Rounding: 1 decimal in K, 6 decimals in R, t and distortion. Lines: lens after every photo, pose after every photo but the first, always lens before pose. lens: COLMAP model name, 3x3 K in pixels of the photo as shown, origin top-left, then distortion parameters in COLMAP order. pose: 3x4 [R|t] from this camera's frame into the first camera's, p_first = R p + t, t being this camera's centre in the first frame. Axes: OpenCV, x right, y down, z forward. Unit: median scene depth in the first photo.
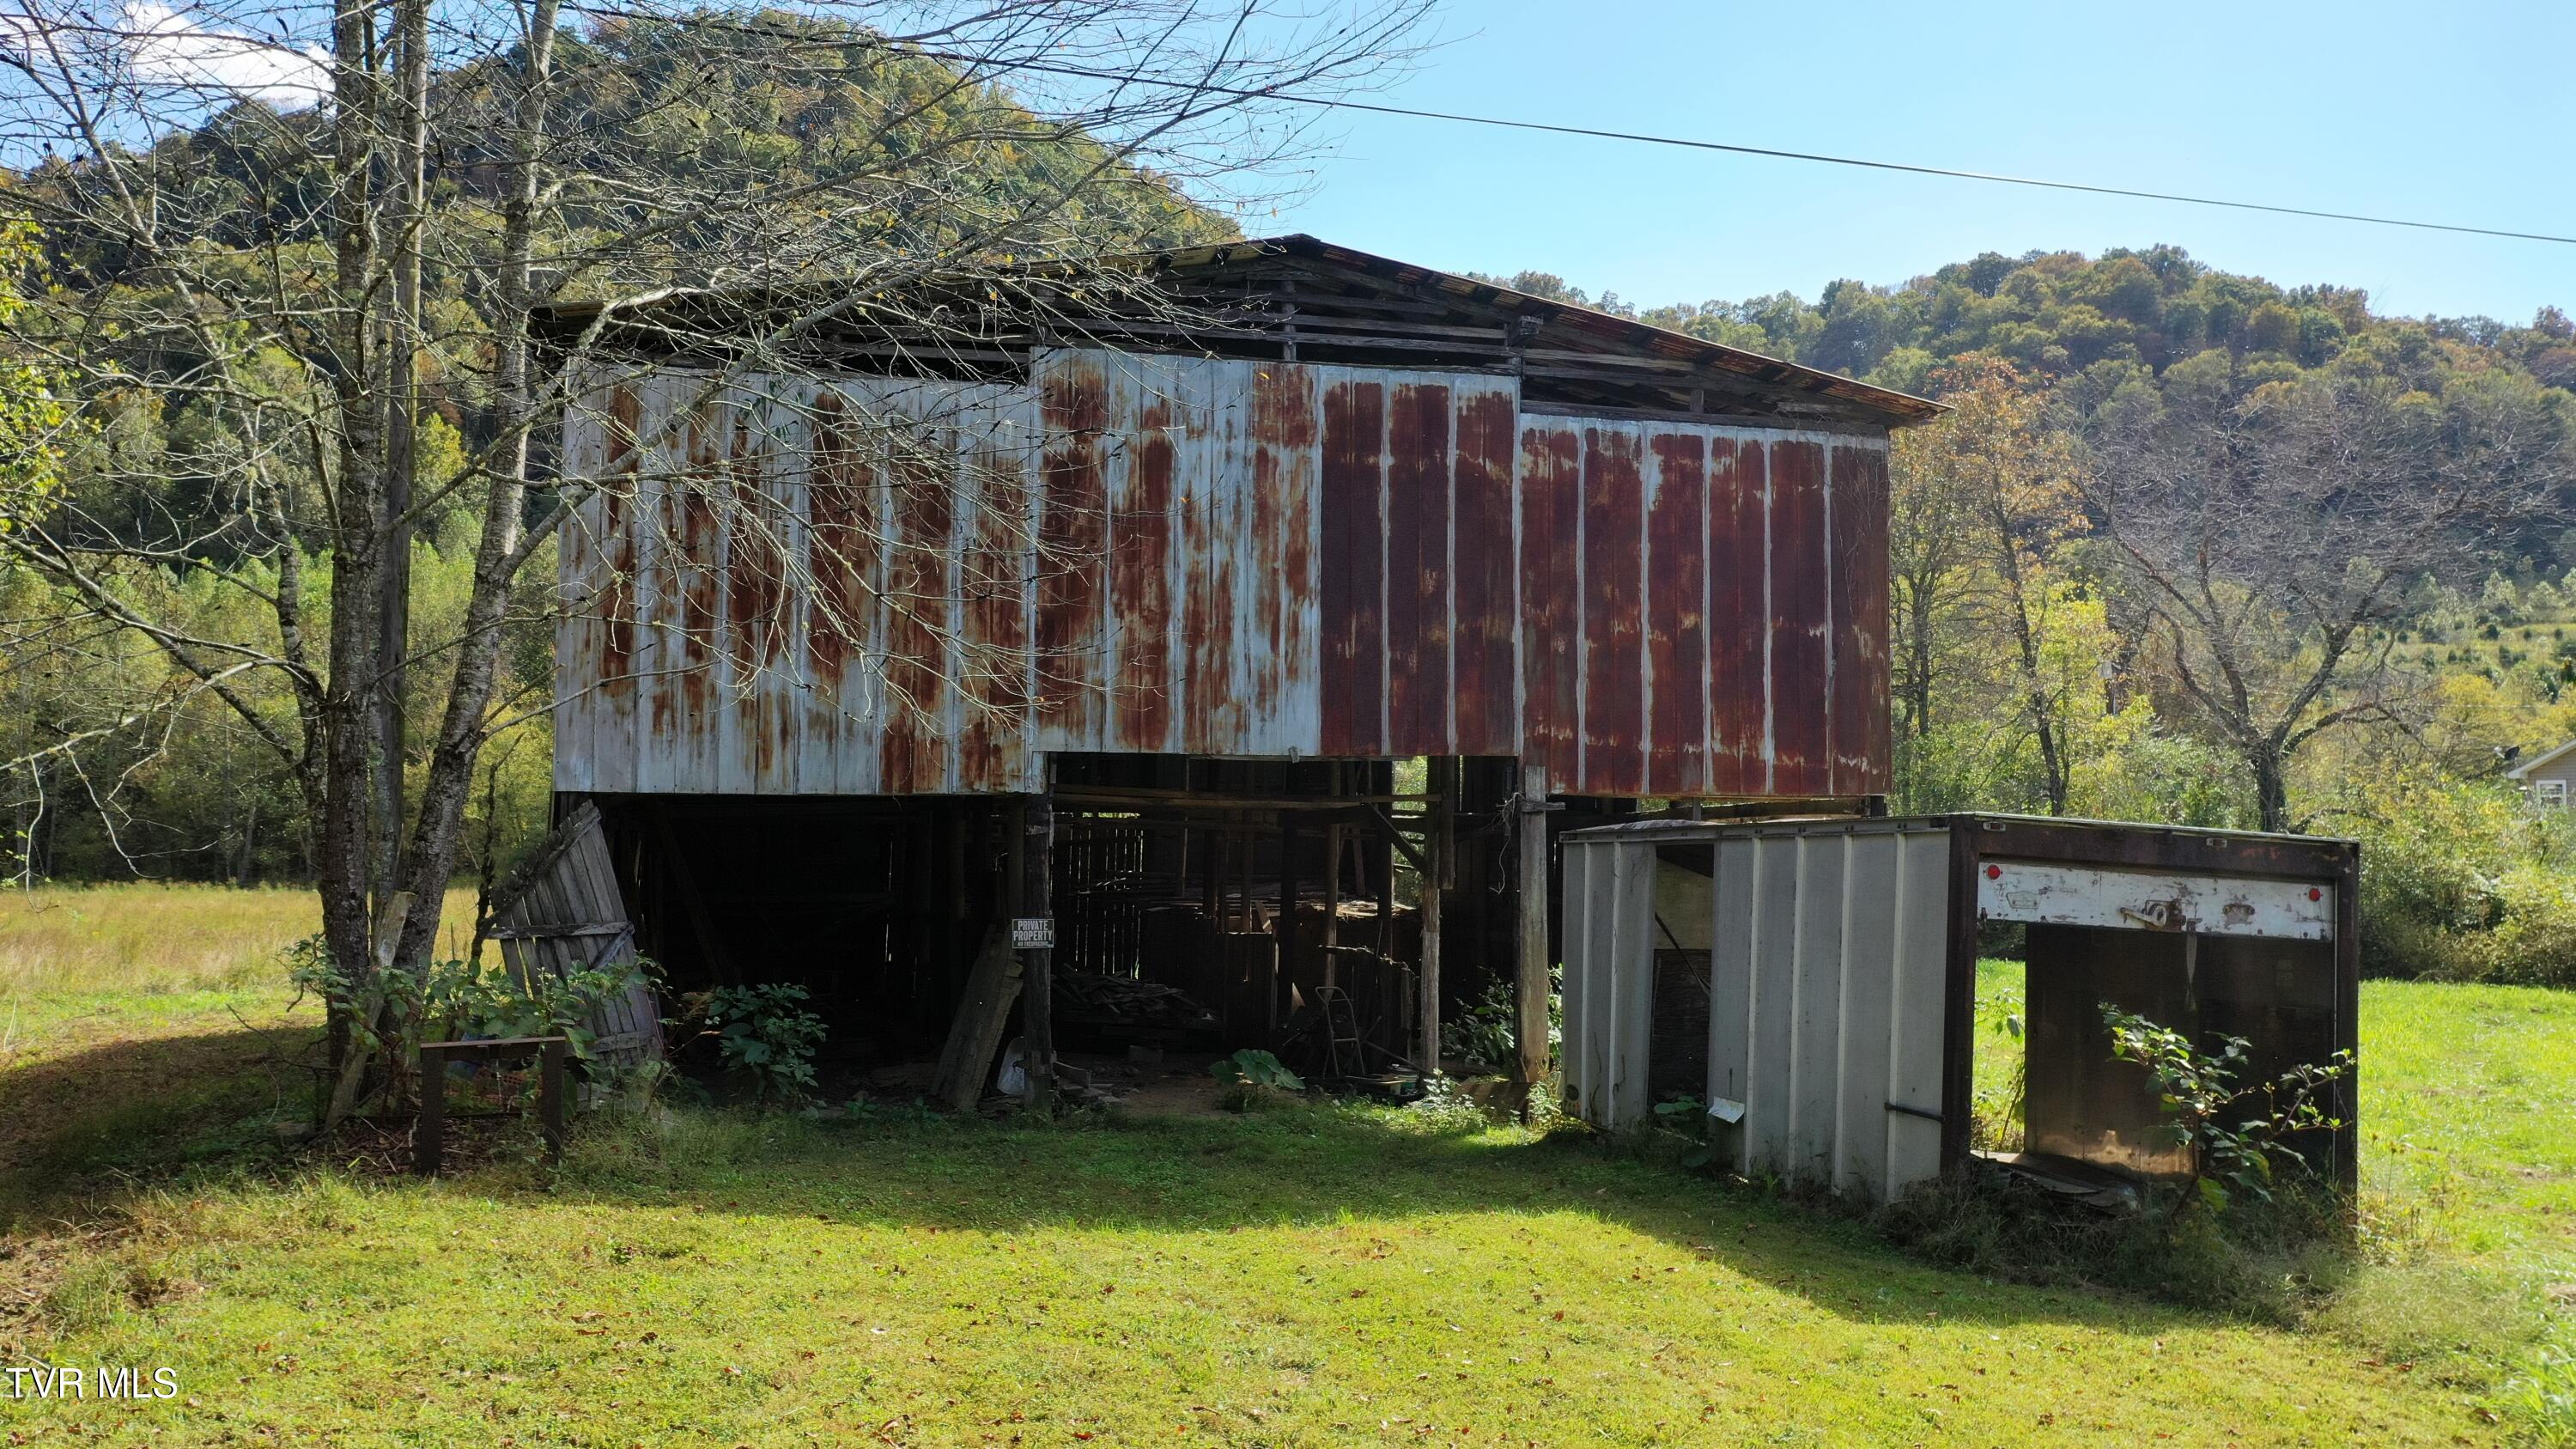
lens RADIAL K [[2043.8, 0, 1275.7], [0, 2043.8, 750.5], [0, 0, 1]] dist [0.009991, 0.002727]
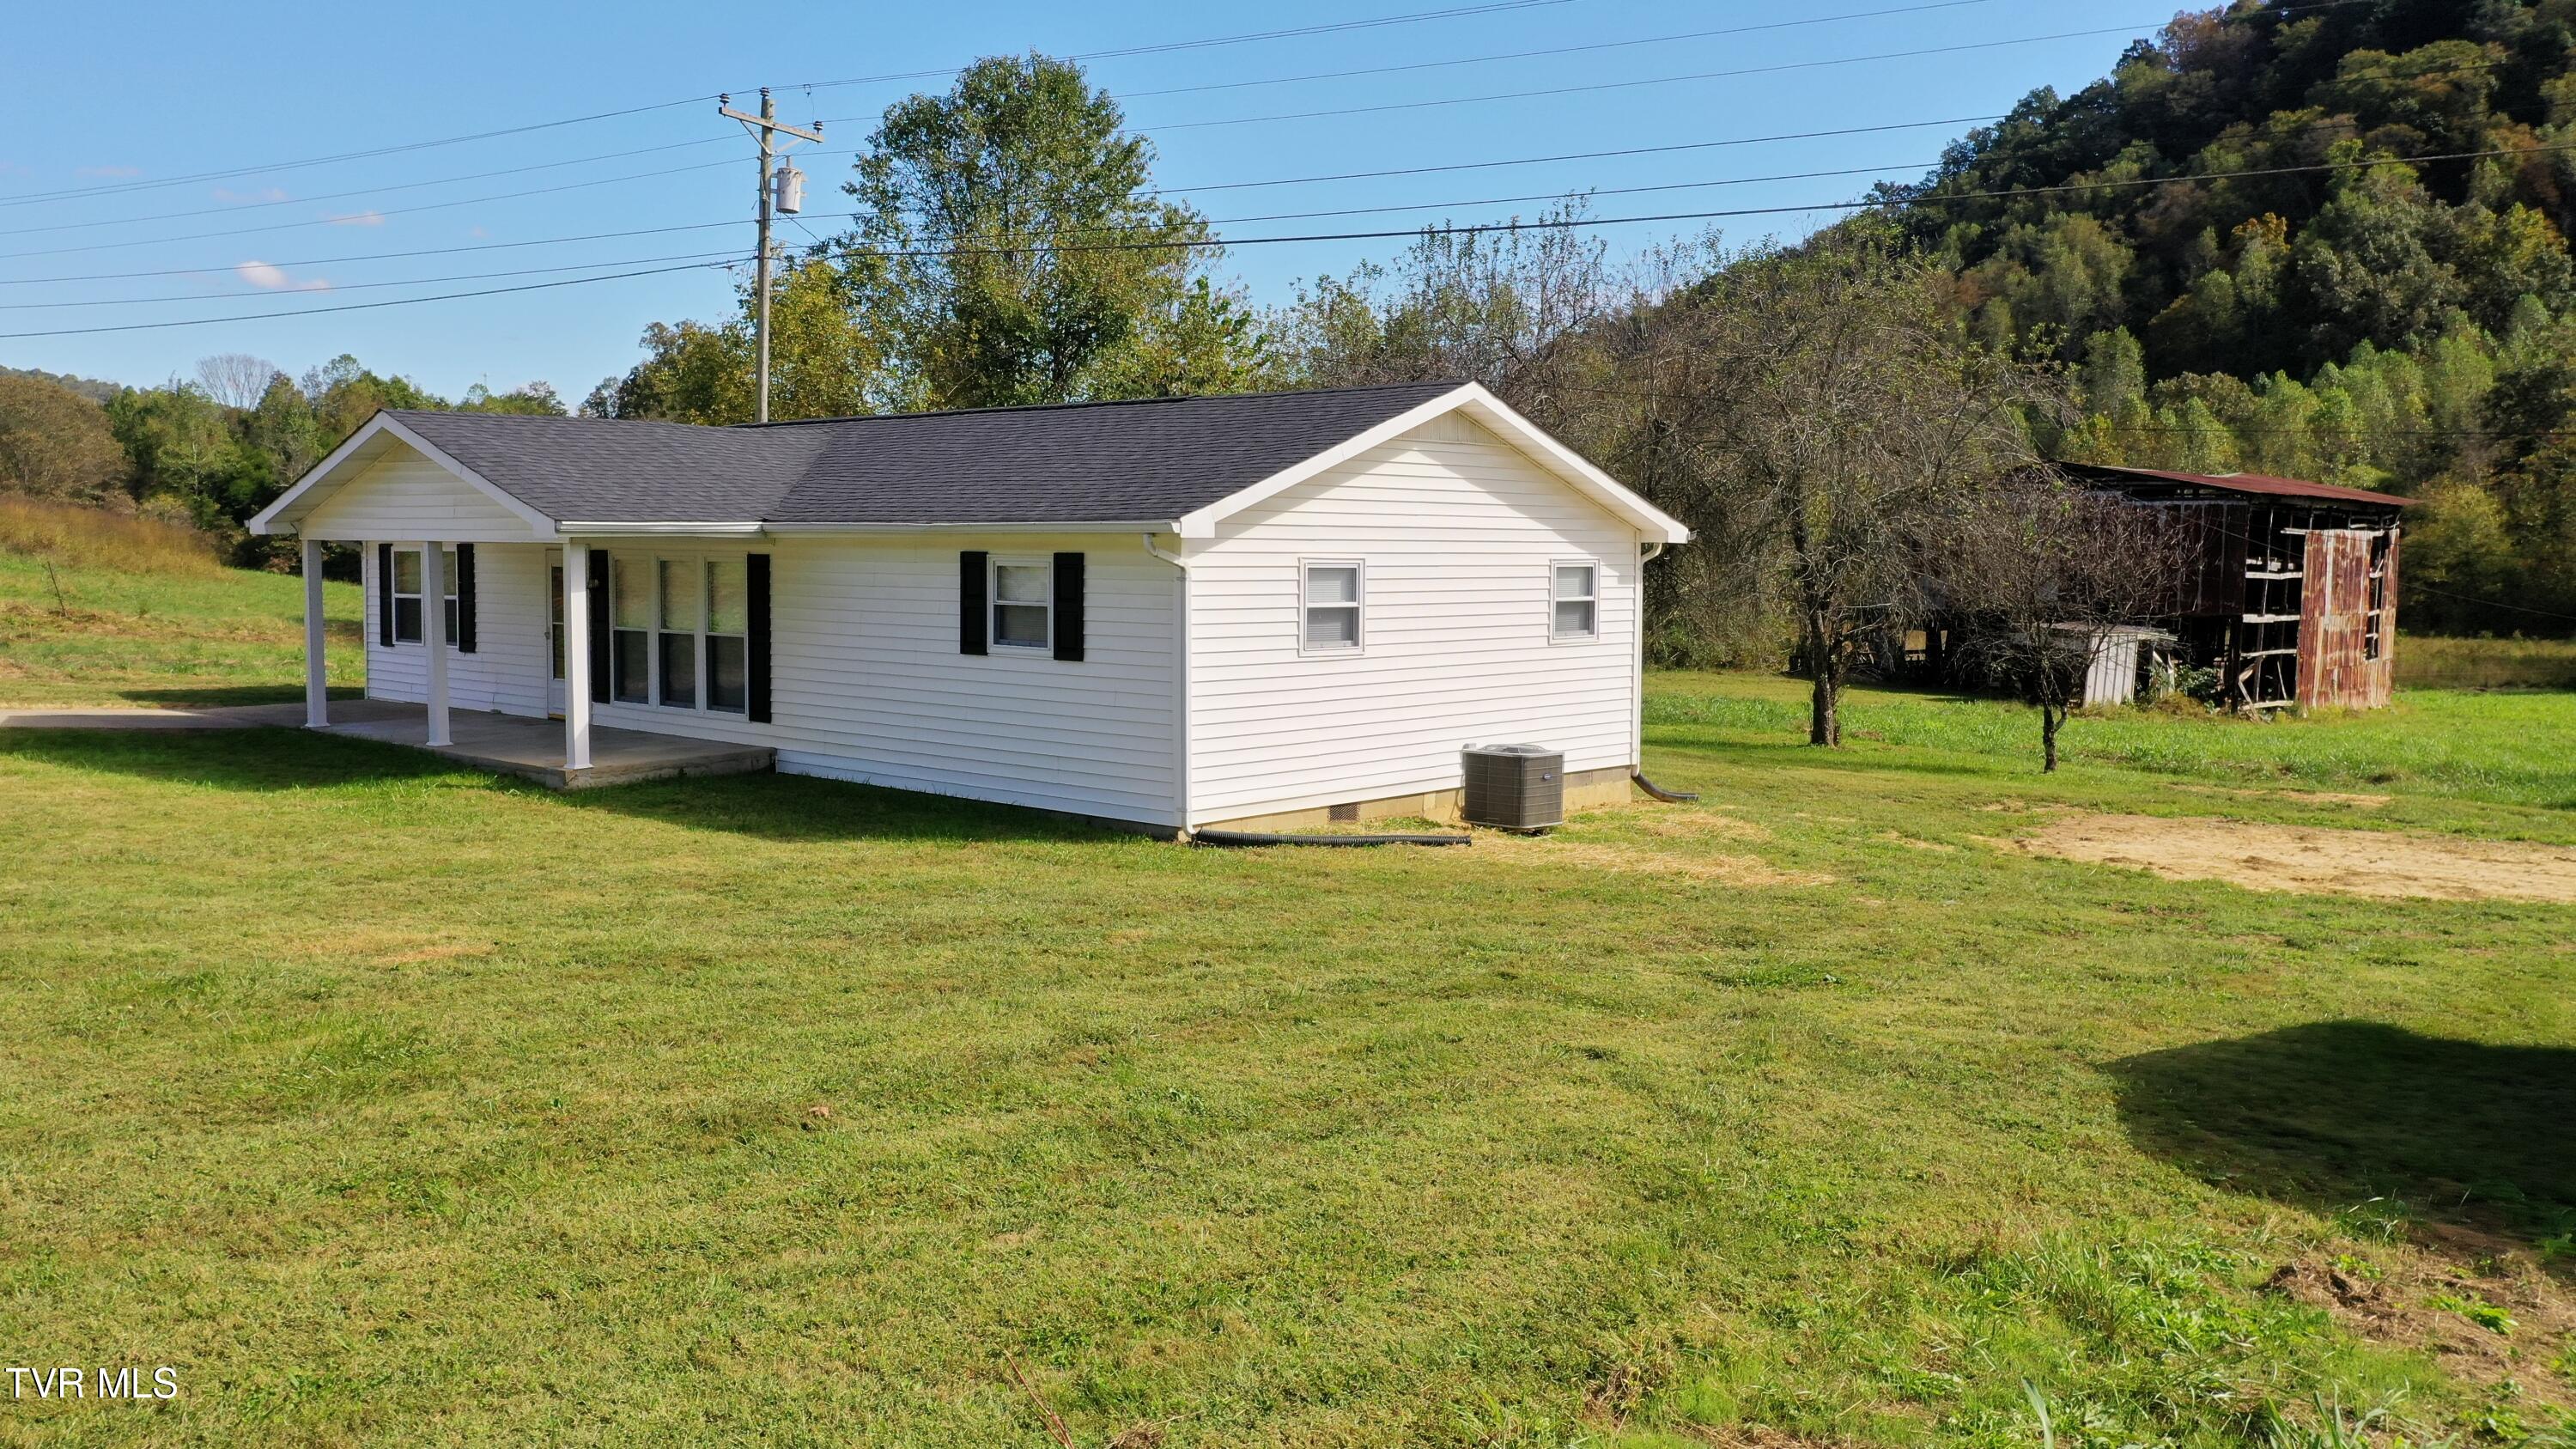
lens RADIAL K [[2043.8, 0, 1291.5], [0, 2043.8, 711.3], [0, 0, 1]] dist [0.009991, 0.002727]
pose [[0.540175, 0.066252, -0.838941, 2.301656], [0.023594, 0.995312, 0.093792, -0.170996], [0.841222, -0.070459, 0.536080, -2.071709]]
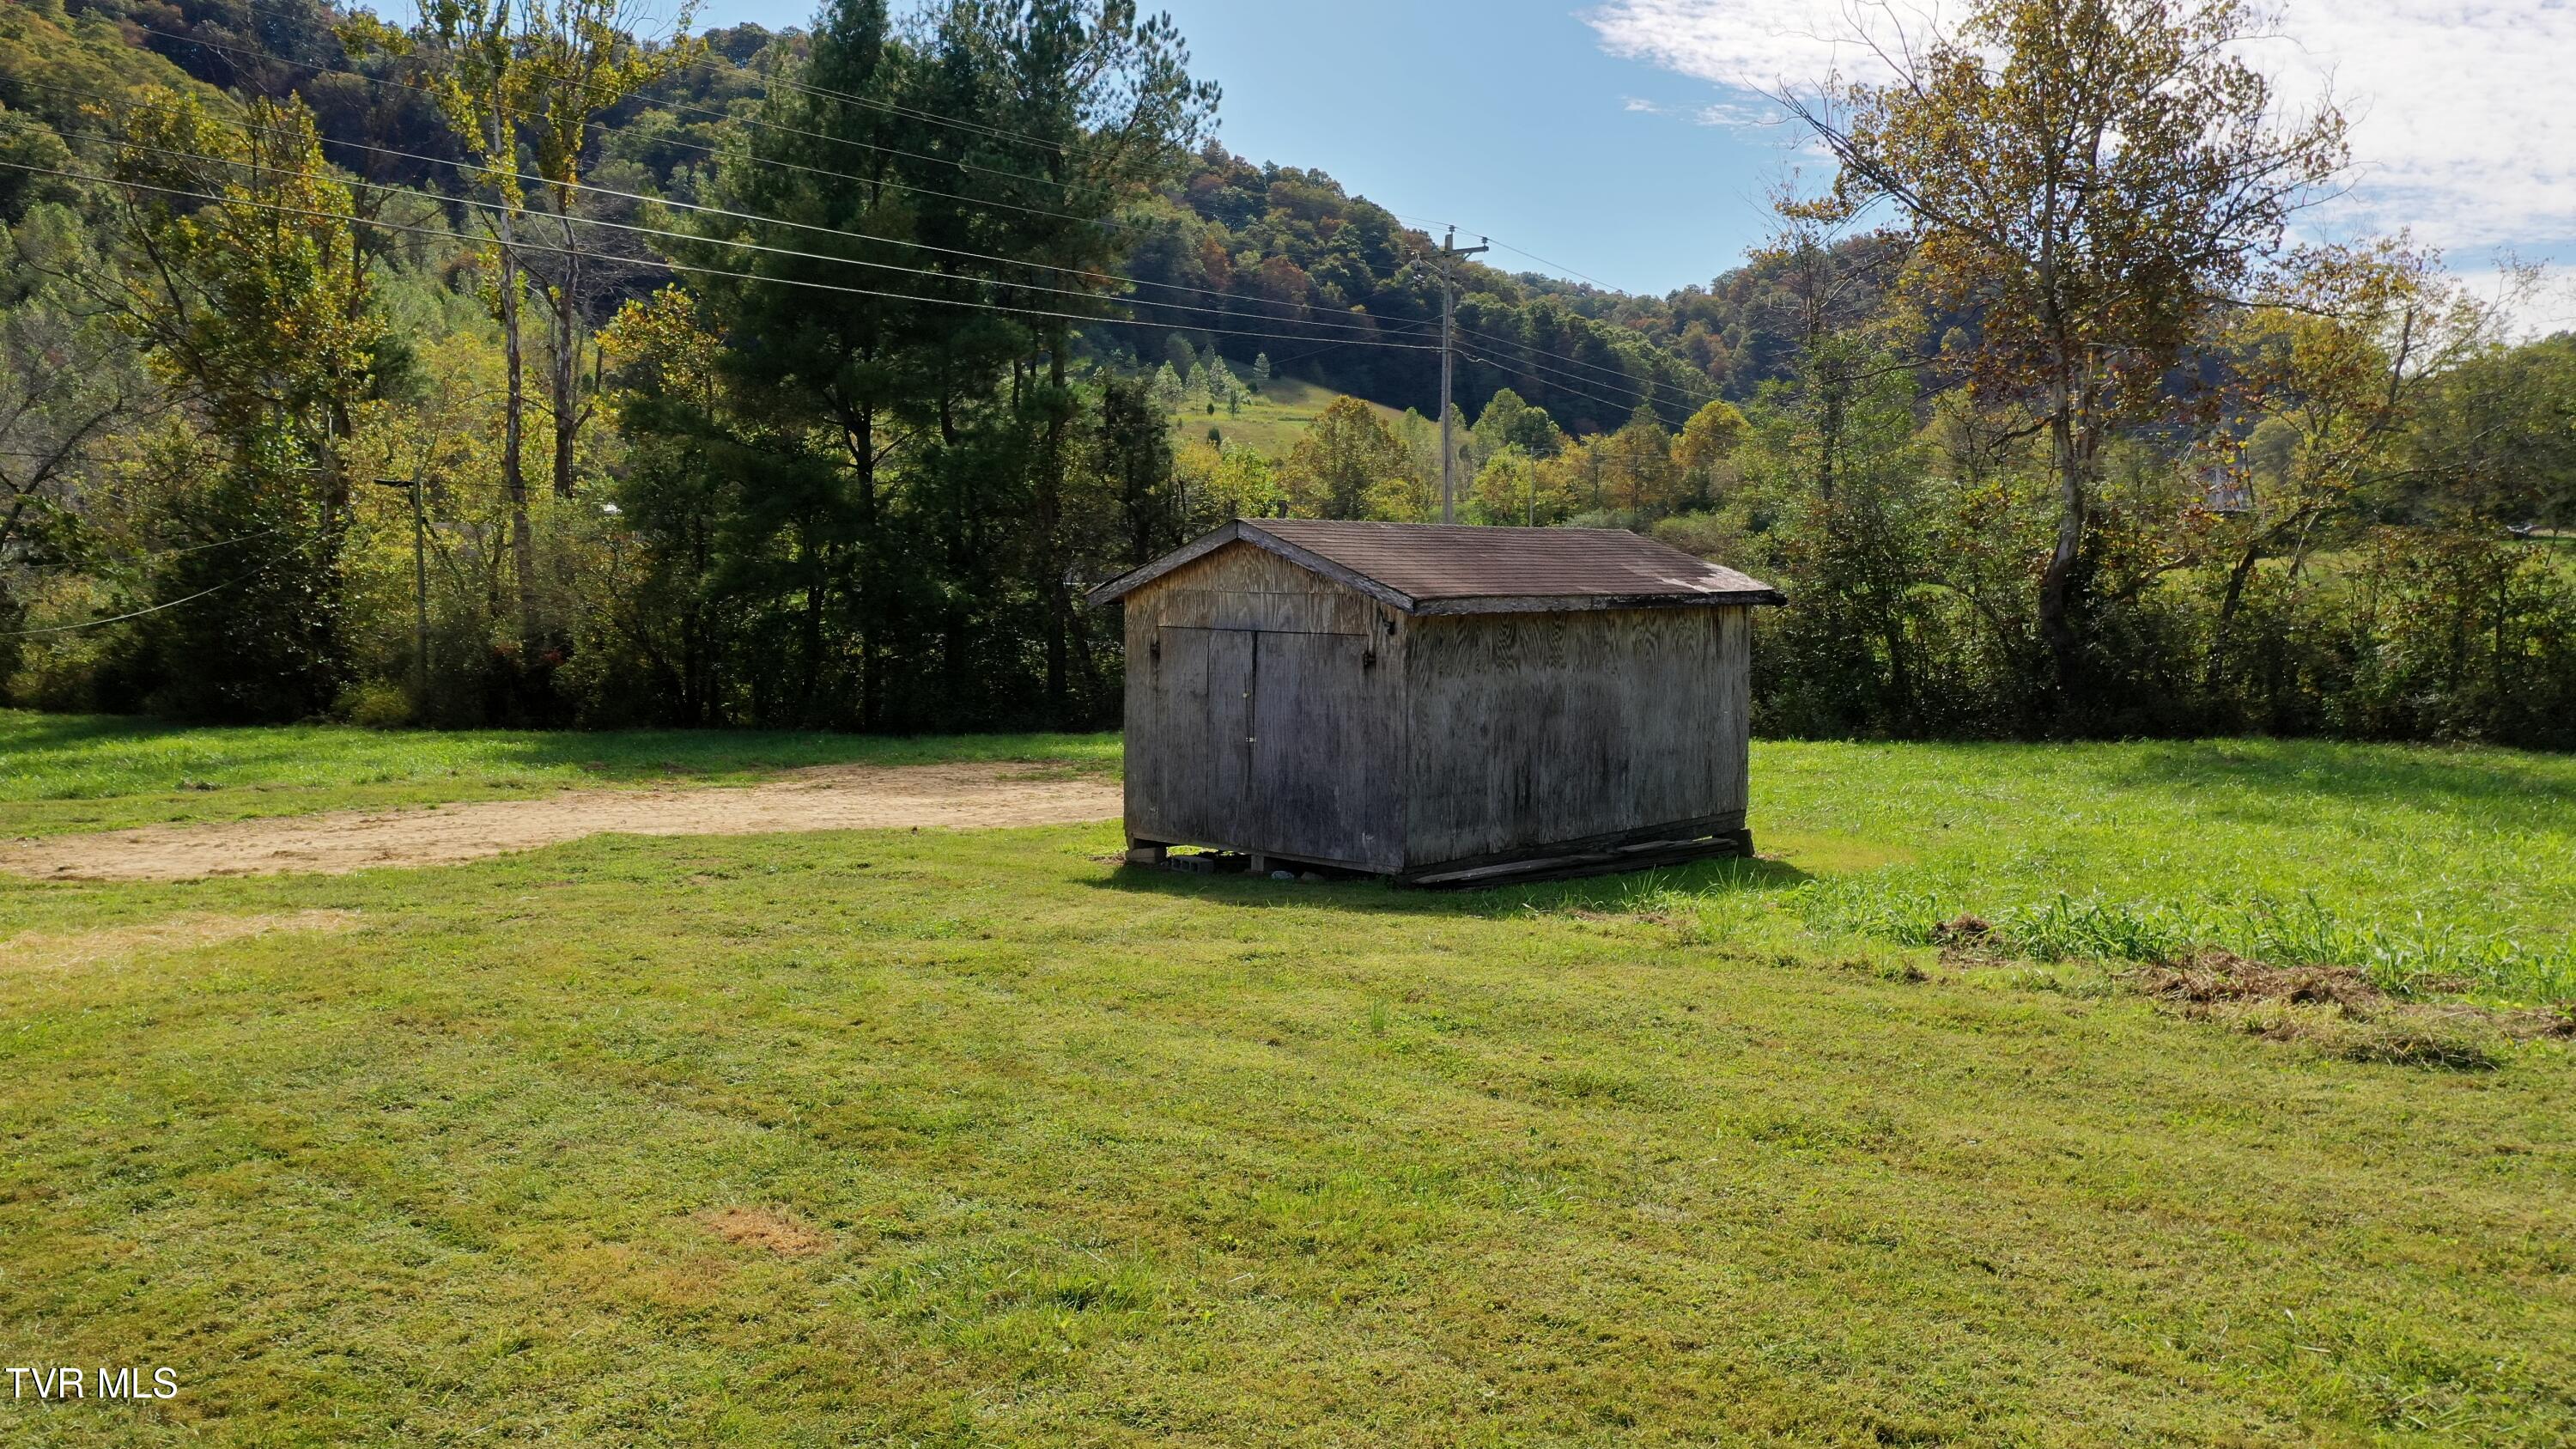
lens RADIAL K [[2043.8, 0, 1303.7], [0, 2043.8, 718.4], [0, 0, 1]] dist [0.009991, 0.002727]
pose [[0.861032, -0.033925, 0.507418, 1.573987], [-0.022412, 0.994272, 0.104505, -0.188907], [-0.508056, -0.101355, 0.855340, -2.333154]]
